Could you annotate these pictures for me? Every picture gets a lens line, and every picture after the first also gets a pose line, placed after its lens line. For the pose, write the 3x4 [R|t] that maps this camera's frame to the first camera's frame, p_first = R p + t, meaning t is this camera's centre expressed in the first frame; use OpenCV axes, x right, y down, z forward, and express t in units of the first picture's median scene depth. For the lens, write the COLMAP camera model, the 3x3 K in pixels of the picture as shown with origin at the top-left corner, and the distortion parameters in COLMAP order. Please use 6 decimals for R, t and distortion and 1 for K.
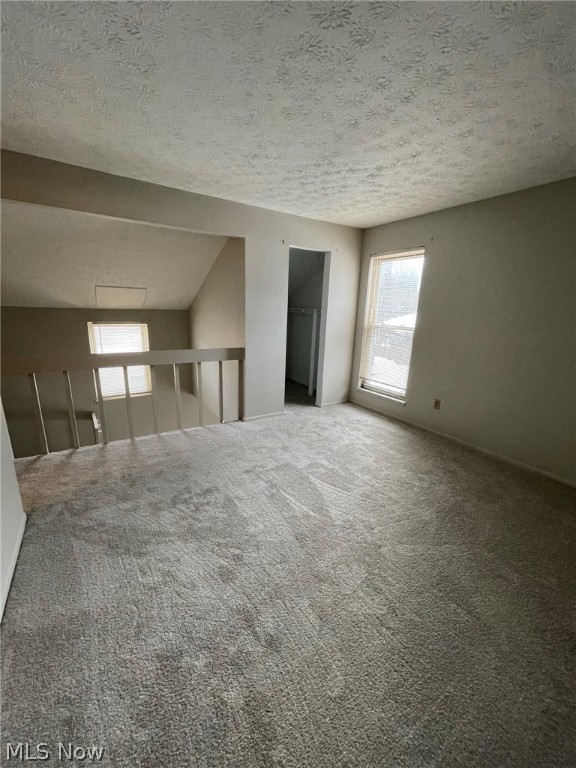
lens RADIAL K [[310.6, 0, 294.0], [0, 310.6, 384.1], [0, 0, 1]] dist [-0.005730, 0.001734]
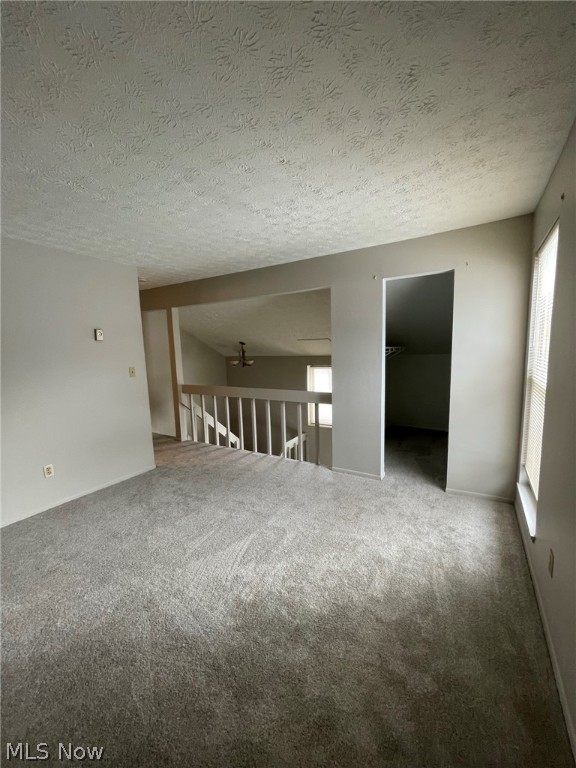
lens RADIAL K [[310.6, 0, 287.9], [0, 310.6, 386.4], [0, 0, 1]] dist [-0.005730, 0.001734]
pose [[0.431472, 0.067007, -0.899635, 0.700086], [-0.174465, 0.984609, -0.010339, -0.111719], [0.885096, 0.161416, 0.436521, 0.478318]]
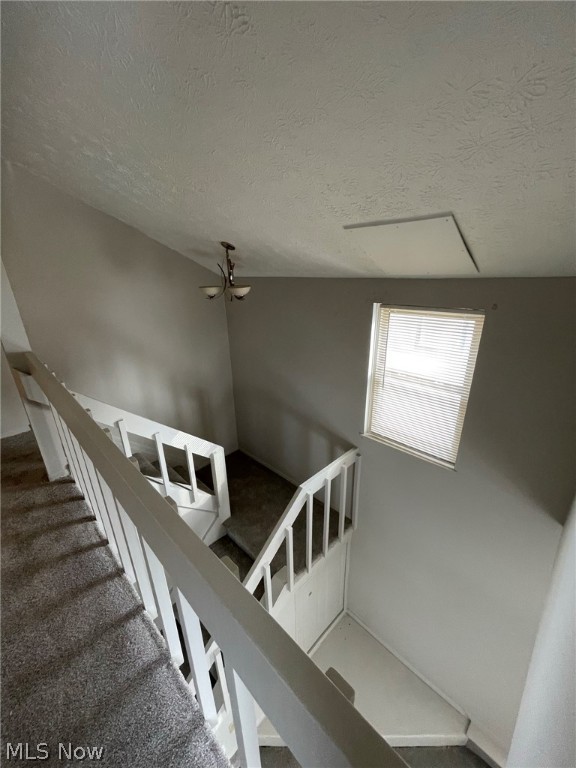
lens RADIAL K [[310.6, 0, 292.3], [0, 310.6, 383.4], [0, 0, 1]] dist [-0.005730, 0.001734]
pose [[0.201484, 0.305899, -0.930500, -0.181116], [-0.212359, 0.941029, 0.263378, -0.244750], [0.956194, 0.144534, 0.254563, 1.004248]]
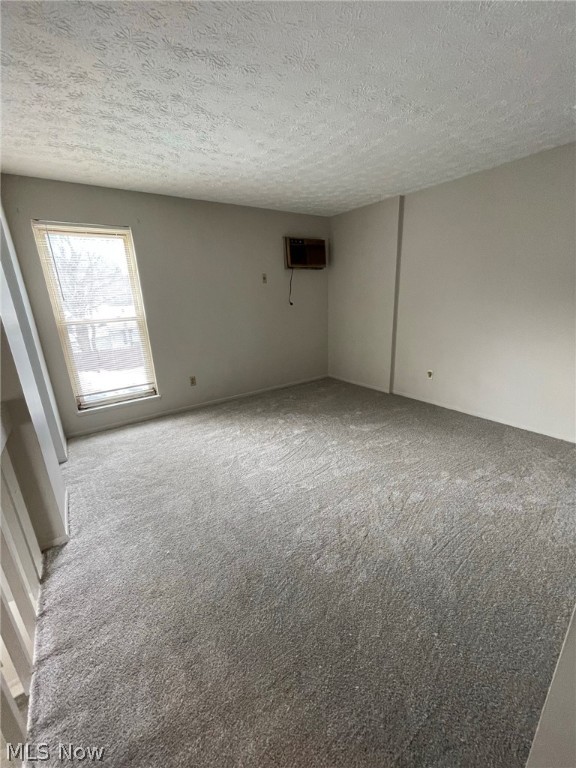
lens RADIAL K [[310.6, 0, 286.4], [0, 310.6, 385.7], [0, 0, 1]] dist [-0.005730, 0.001734]
pose [[-0.016763, -0.319384, 0.947477, -0.622807], [0.278675, 0.908568, 0.311199, -0.179475], [-0.960239, 0.269254, 0.073774, 0.635082]]
